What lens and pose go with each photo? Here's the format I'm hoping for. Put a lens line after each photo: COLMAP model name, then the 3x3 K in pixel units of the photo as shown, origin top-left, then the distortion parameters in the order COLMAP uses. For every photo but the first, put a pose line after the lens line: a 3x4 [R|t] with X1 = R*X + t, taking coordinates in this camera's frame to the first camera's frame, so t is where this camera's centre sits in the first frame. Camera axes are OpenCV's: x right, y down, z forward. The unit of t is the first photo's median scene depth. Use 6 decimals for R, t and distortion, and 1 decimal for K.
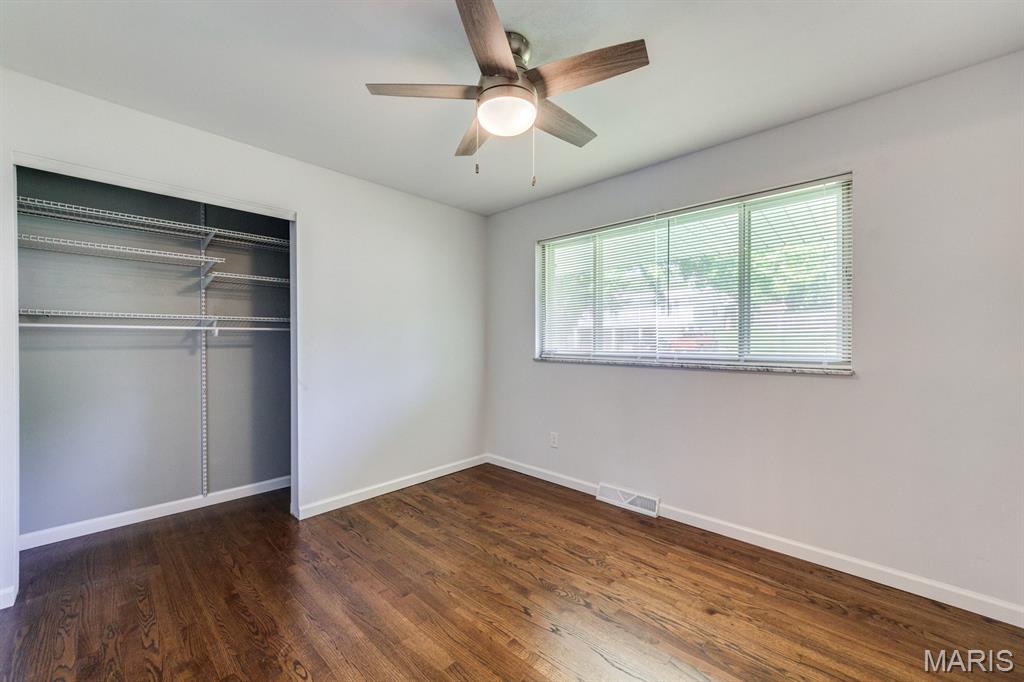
lens RADIAL K [[406.1, 0, 509.0], [0, 406.1, 343.2], [0, 0, 1]] dist [-0.000809, -0.000052]
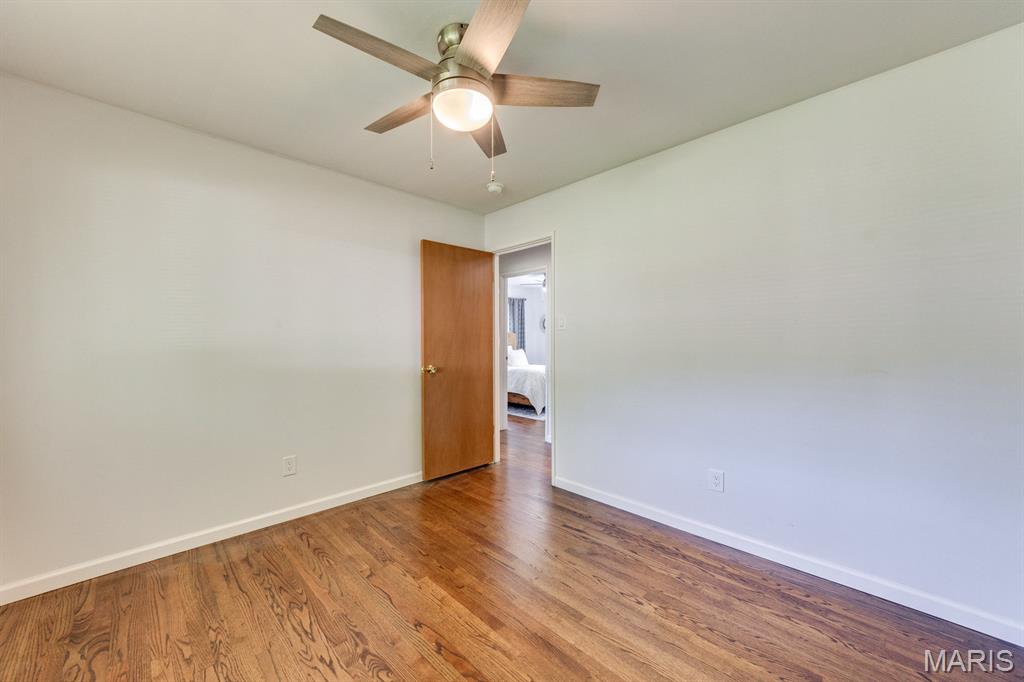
lens RADIAL K [[406.1, 0, 509.0], [0, 406.1, 343.2], [0, 0, 1]] dist [-0.000809, -0.000052]
pose [[-0.999009, 0.001874, 0.044470, -0.117078], [0.002181, 0.999974, 0.006878, -0.009490], [-0.044456, 0.006968, -0.998987, 1.448511]]
